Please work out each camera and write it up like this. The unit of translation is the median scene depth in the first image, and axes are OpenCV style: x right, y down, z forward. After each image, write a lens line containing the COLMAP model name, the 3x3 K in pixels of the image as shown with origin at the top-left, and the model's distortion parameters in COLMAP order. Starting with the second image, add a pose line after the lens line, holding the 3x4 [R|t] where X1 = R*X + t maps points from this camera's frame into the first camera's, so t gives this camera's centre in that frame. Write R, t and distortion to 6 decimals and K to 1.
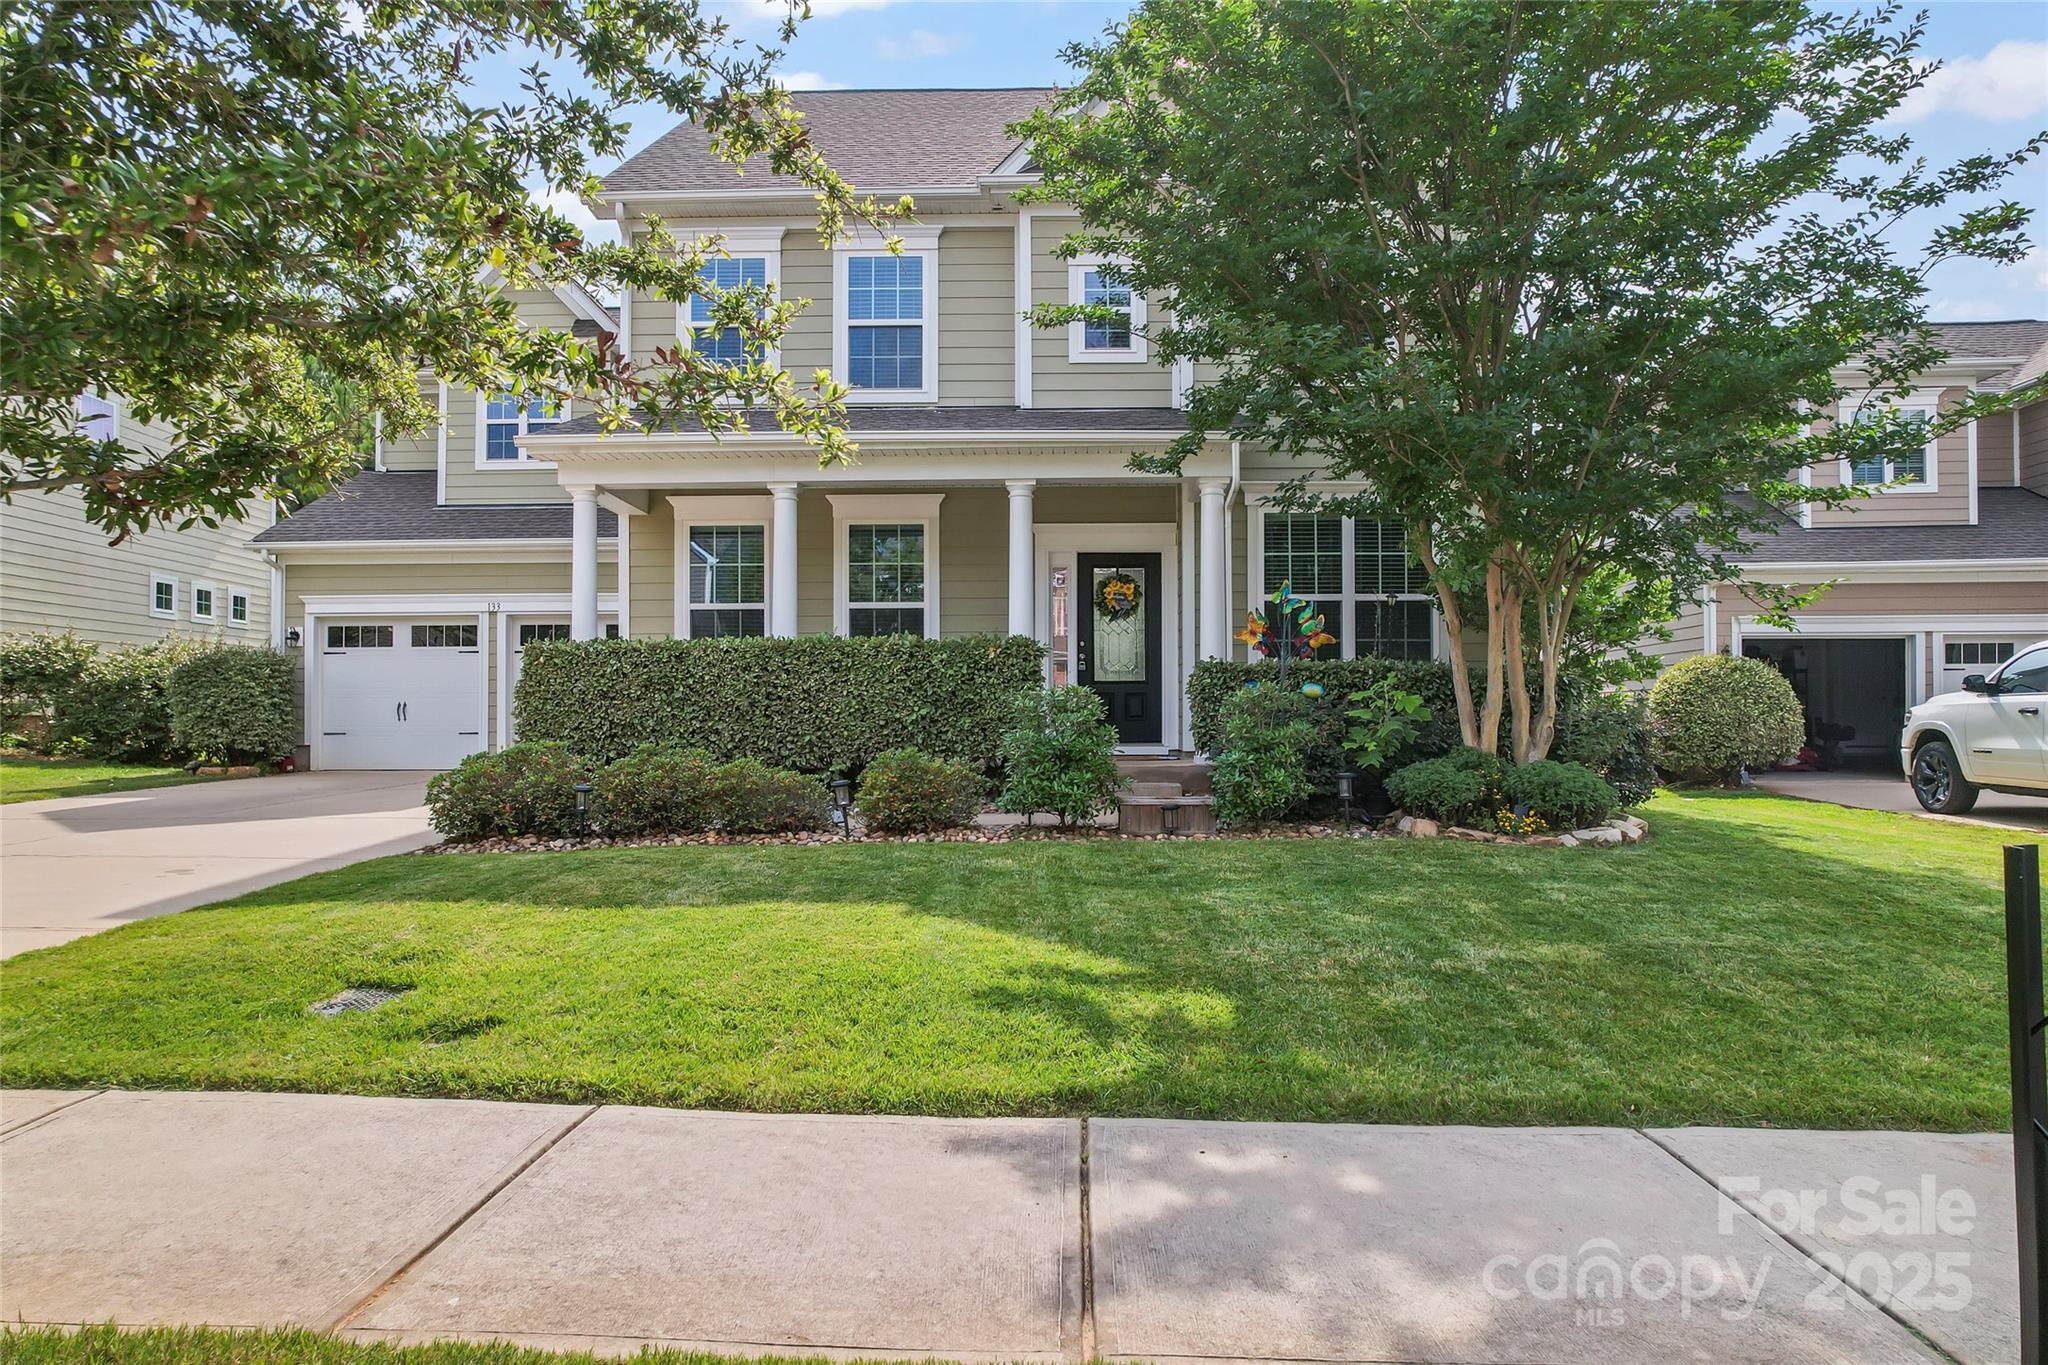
lens RADIAL K [[1375.7, 0, 1023.8], [0, 1375.7, 731.5], [0, 0, 1]] dist [-0.029096, 0.003347]
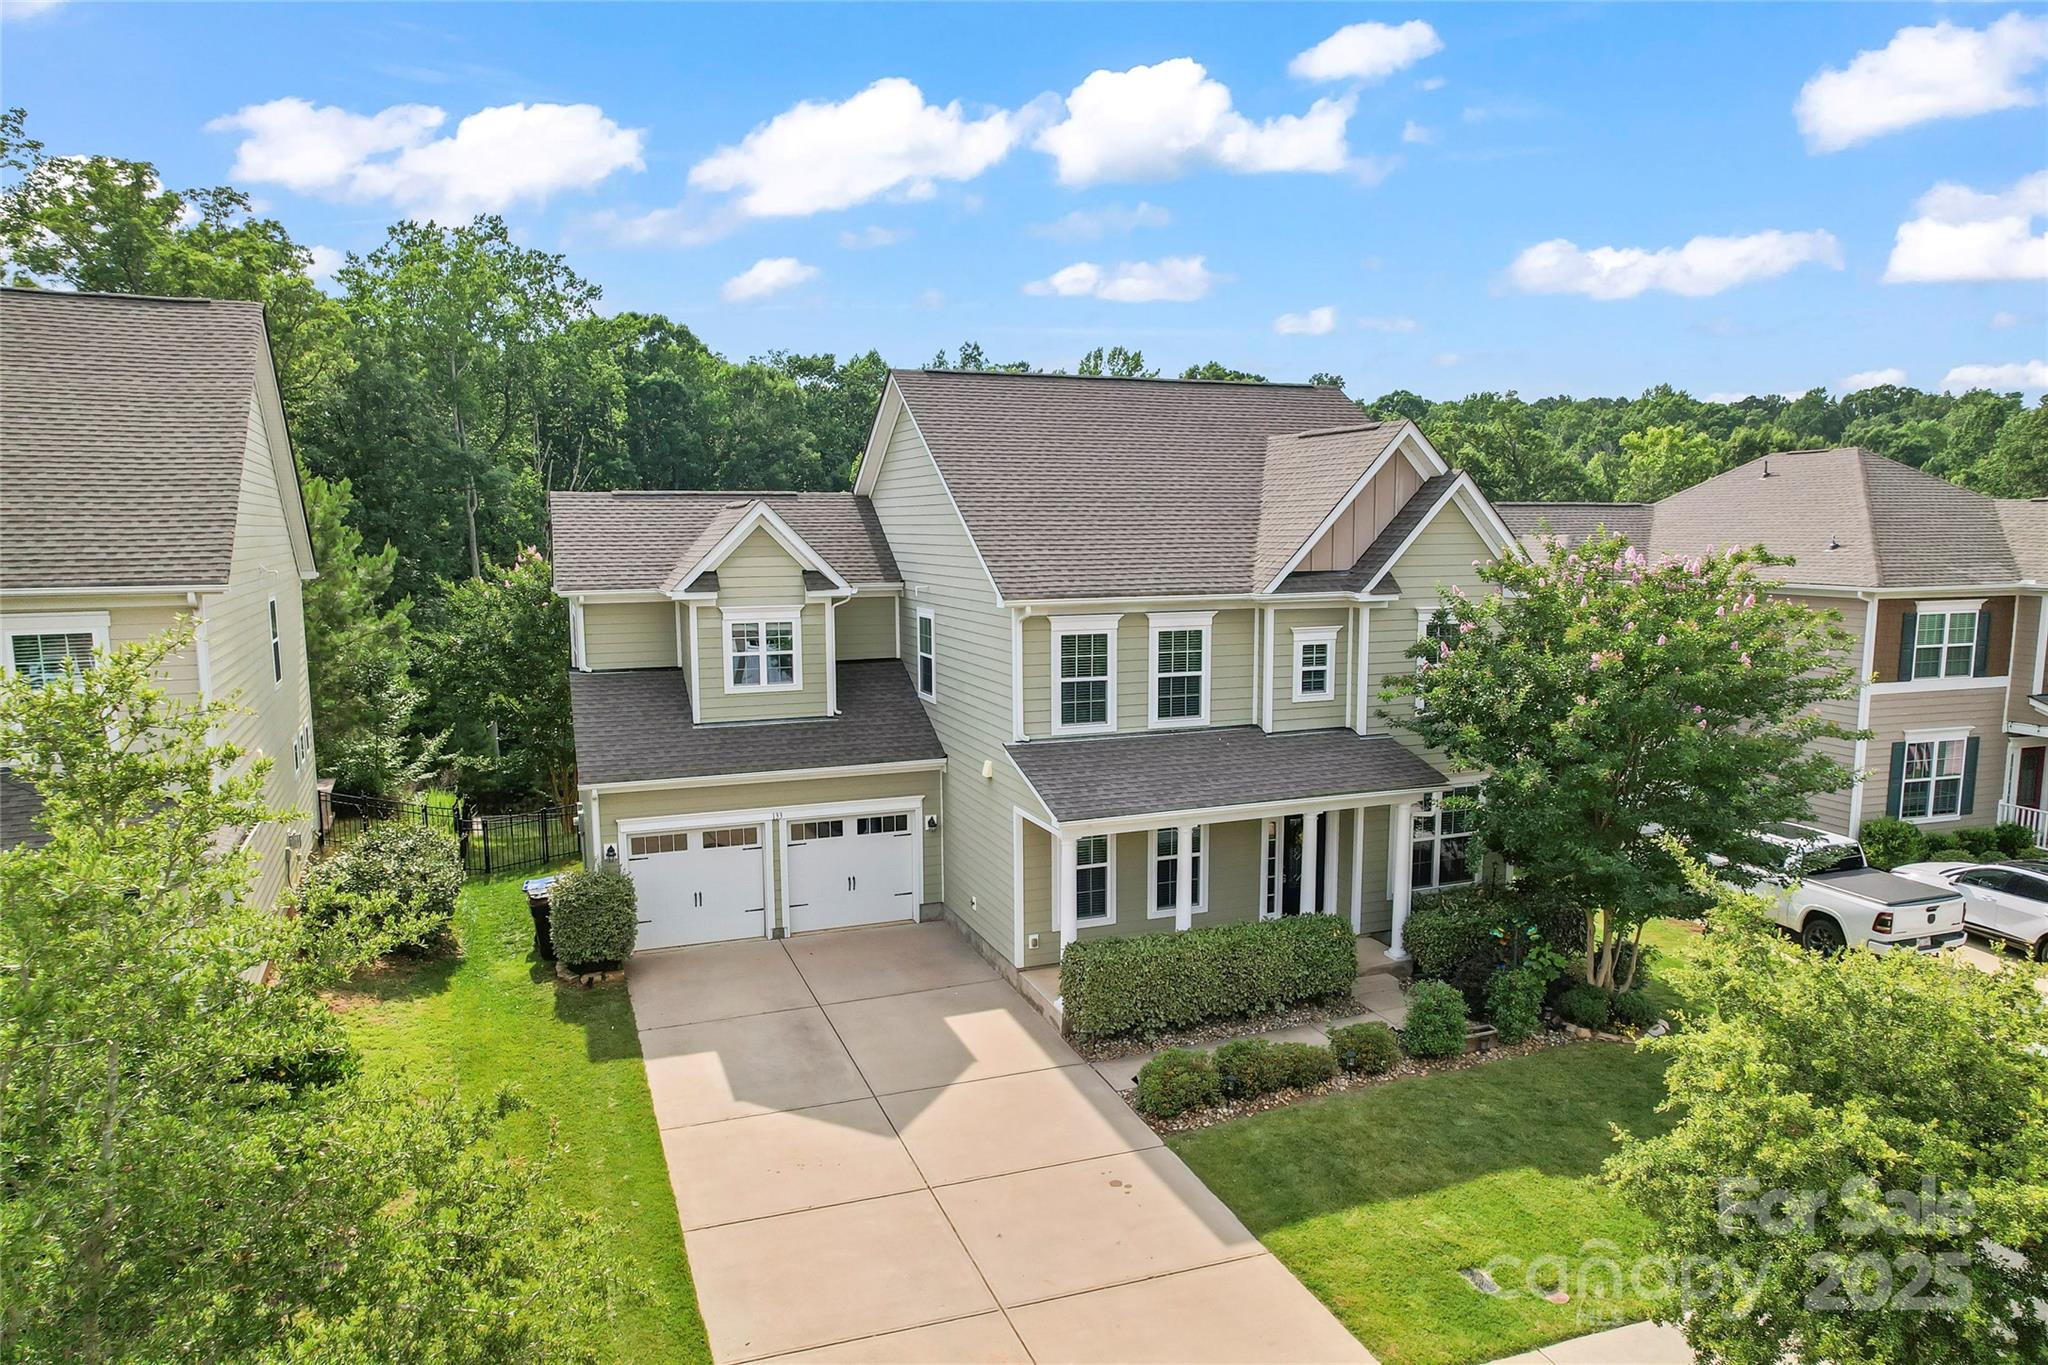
lens RADIAL K [[1375.7, 0, 1023.8], [0, 1375.7, 731.5], [0, 0, 1]] dist [-0.029096, 0.003347]
pose [[0.925832, -0.063318, 0.372594, -0.702165], [0.002247, 0.986771, 0.162108, -0.408610], [-0.377929, -0.149247, 0.913726, -0.273300]]
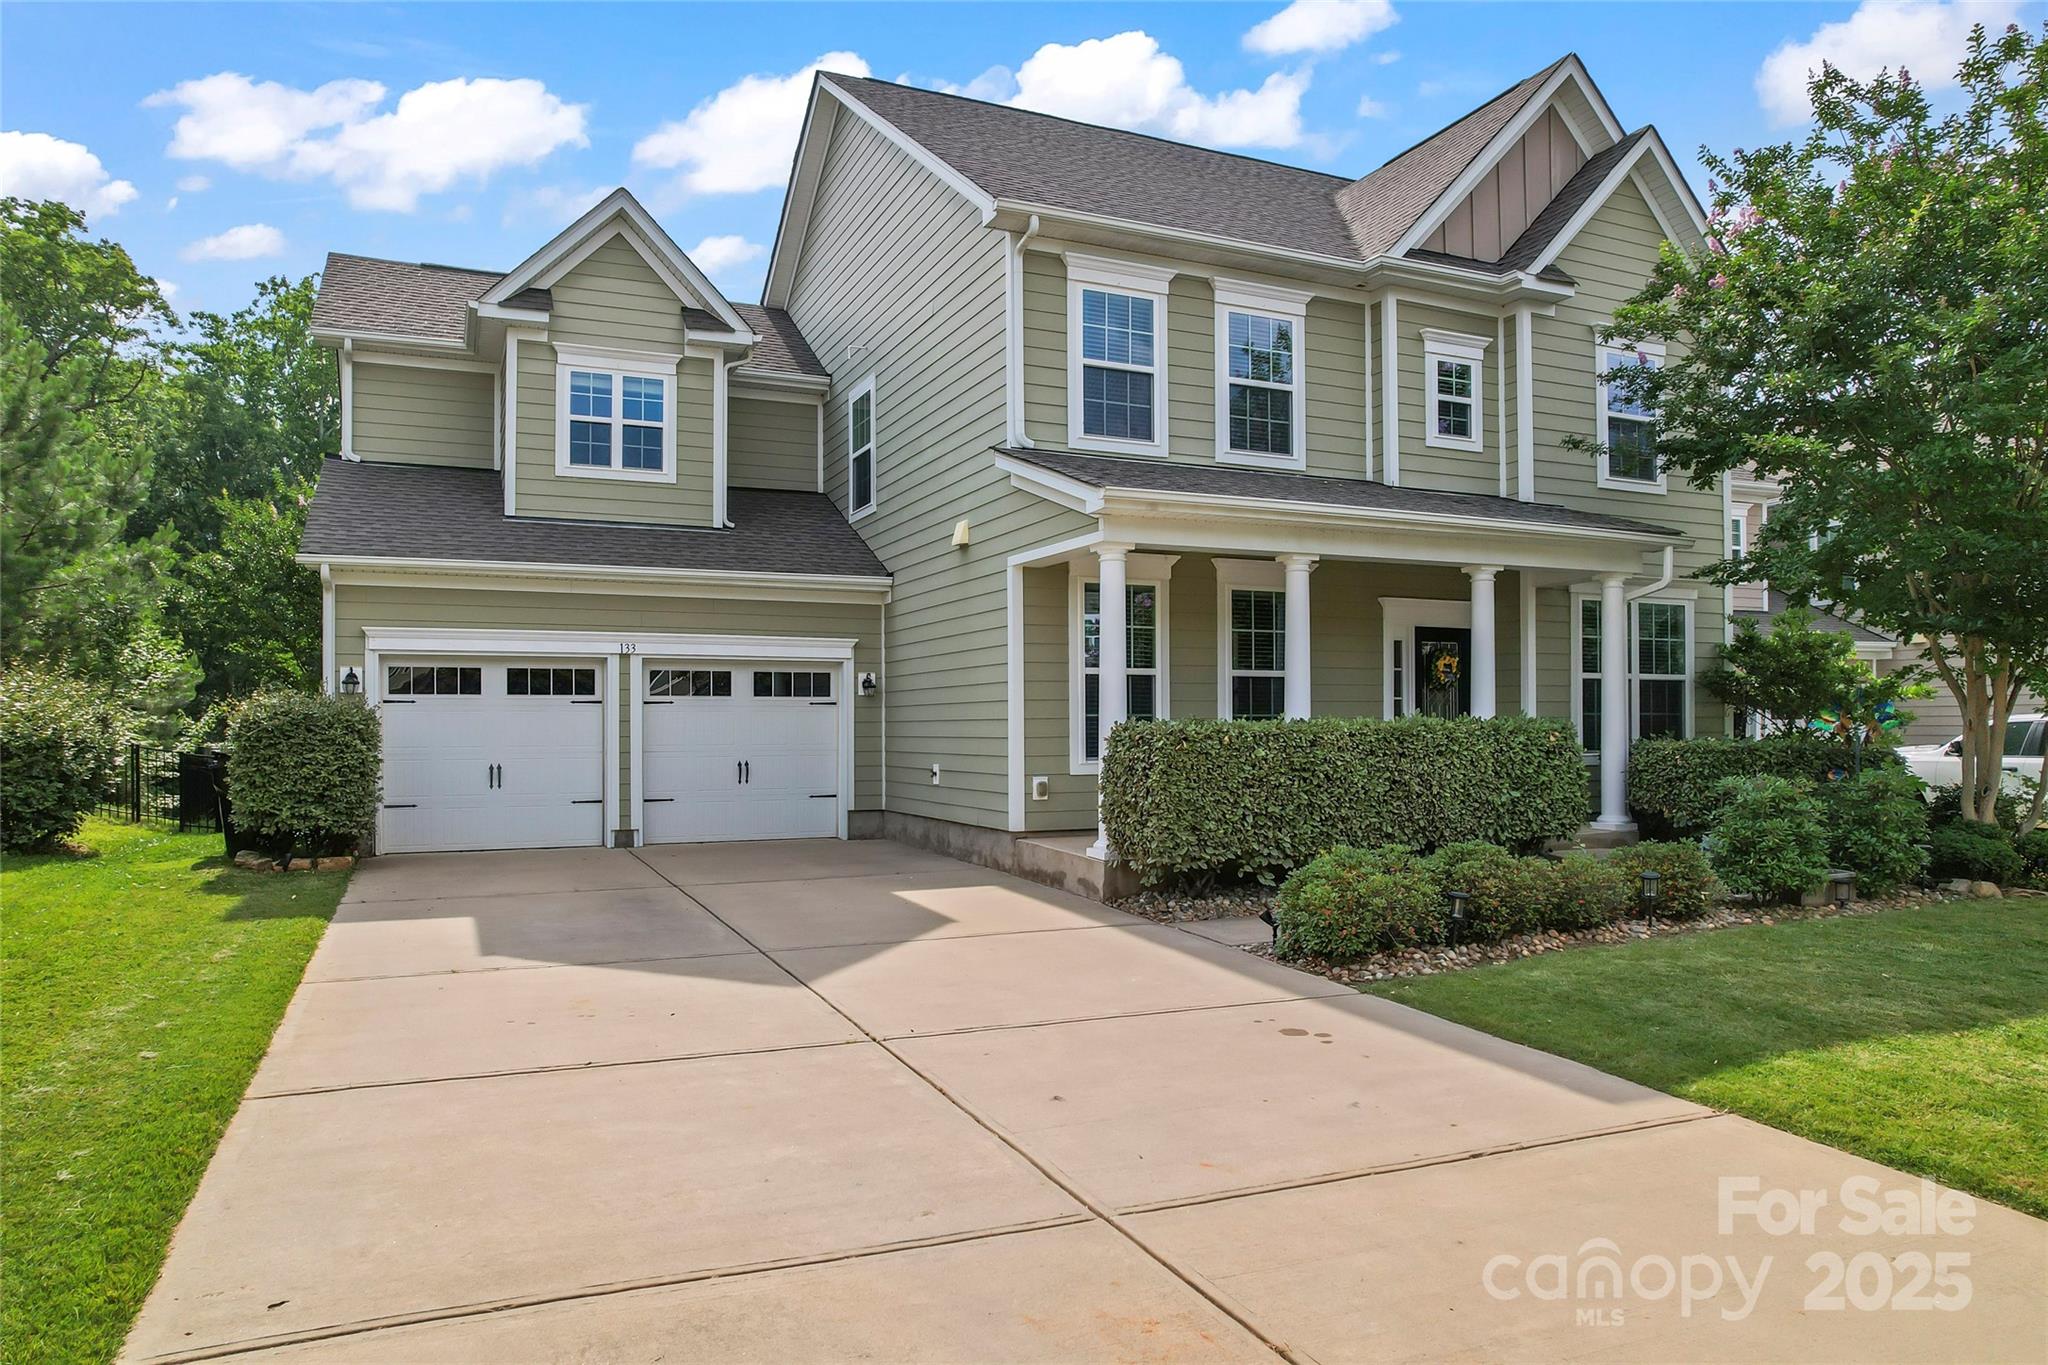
lens RADIAL K [[1375.7, 0, 1023.8], [0, 1375.7, 731.5], [0, 0, 1]] dist [-0.029096, 0.003347]
pose [[0.902096, -0.002401, 0.431530, -0.572453], [0.001402, 0.999996, 0.002634, -0.046469], [-0.431534, -0.001772, 0.902095, 0.166215]]
